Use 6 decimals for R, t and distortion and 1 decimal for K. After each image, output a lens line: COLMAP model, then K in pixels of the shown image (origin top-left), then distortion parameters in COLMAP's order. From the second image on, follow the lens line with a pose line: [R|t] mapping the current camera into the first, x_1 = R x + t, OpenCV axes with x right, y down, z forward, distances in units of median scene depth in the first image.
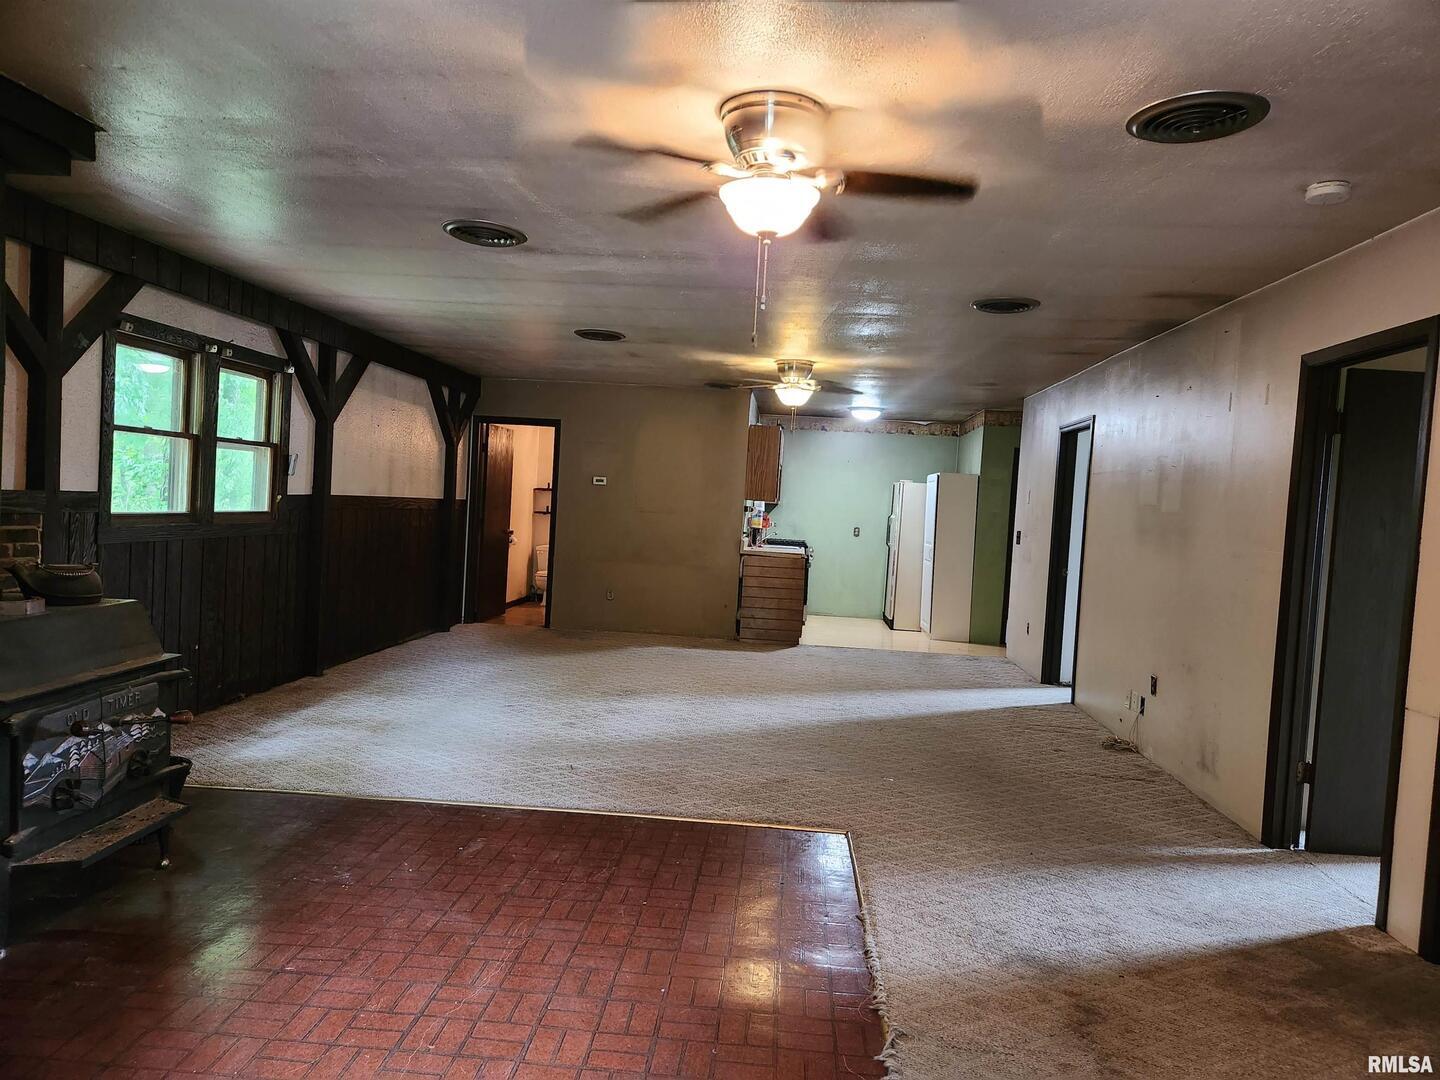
lens RADIAL K [[974.2, 0, 718.8], [0, 974.2, 544.2], [0, 0, 1]] dist [0.062026, -0.045730]
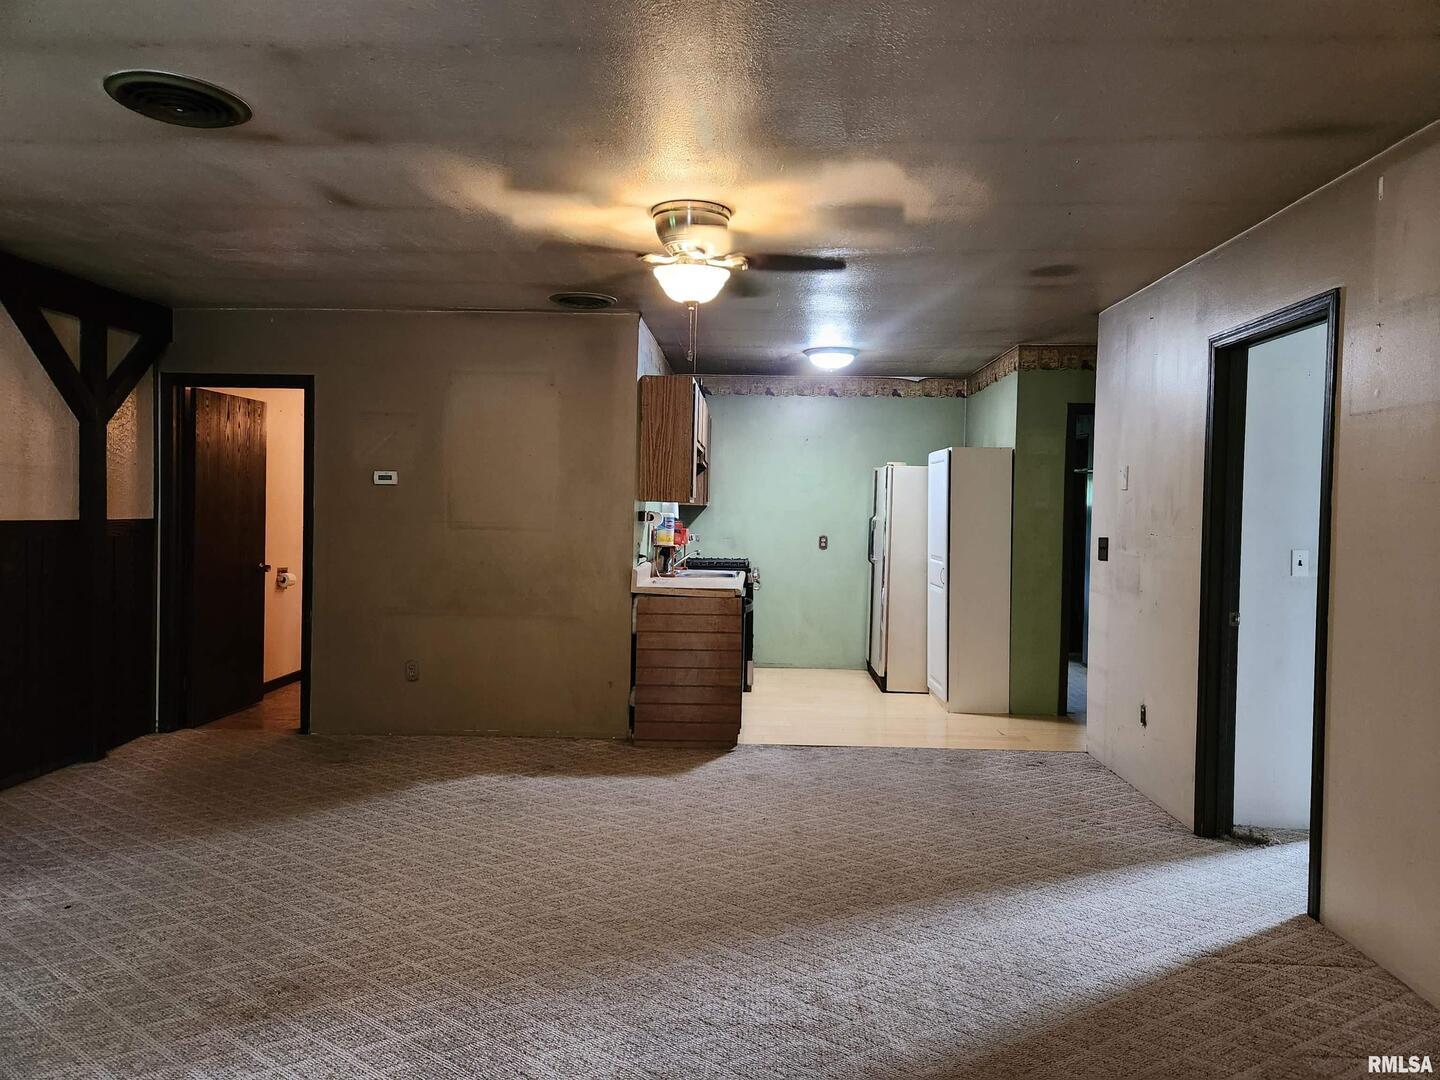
lens RADIAL K [[974.2, 0, 726.0], [0, 974.2, 535.6], [0, 0, 1]] dist [0.062026, -0.045730]
pose [[0.998068, -0.038935, 0.048423, 0.051684], [0.039429, 0.999179, -0.009289, -0.017309], [-0.048022, 0.011180, 0.998784, 0.410867]]
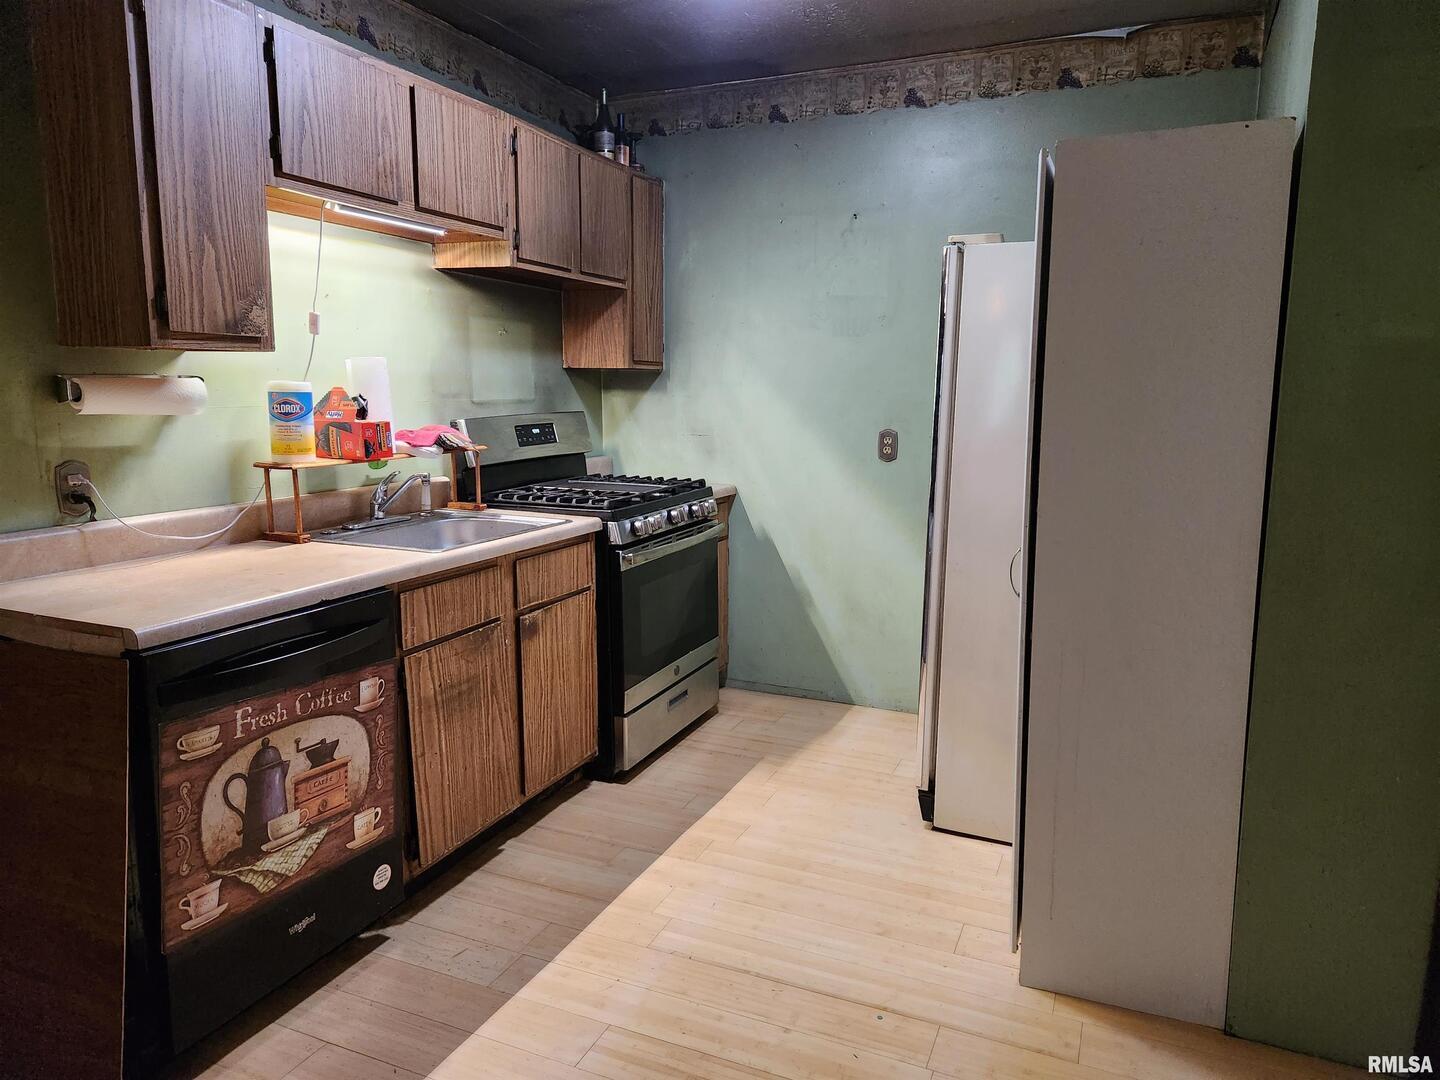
lens RADIAL K [[974.2, 0, 721.0], [0, 974.2, 541.6], [0, 0, 1]] dist [0.062026, -0.045730]
pose [[0.944211, 0.001280, -0.329339, 0.247202], [0.035256, 0.993854, 0.104939, -0.021177], [0.327449, -0.110696, 0.938362, 0.868586]]
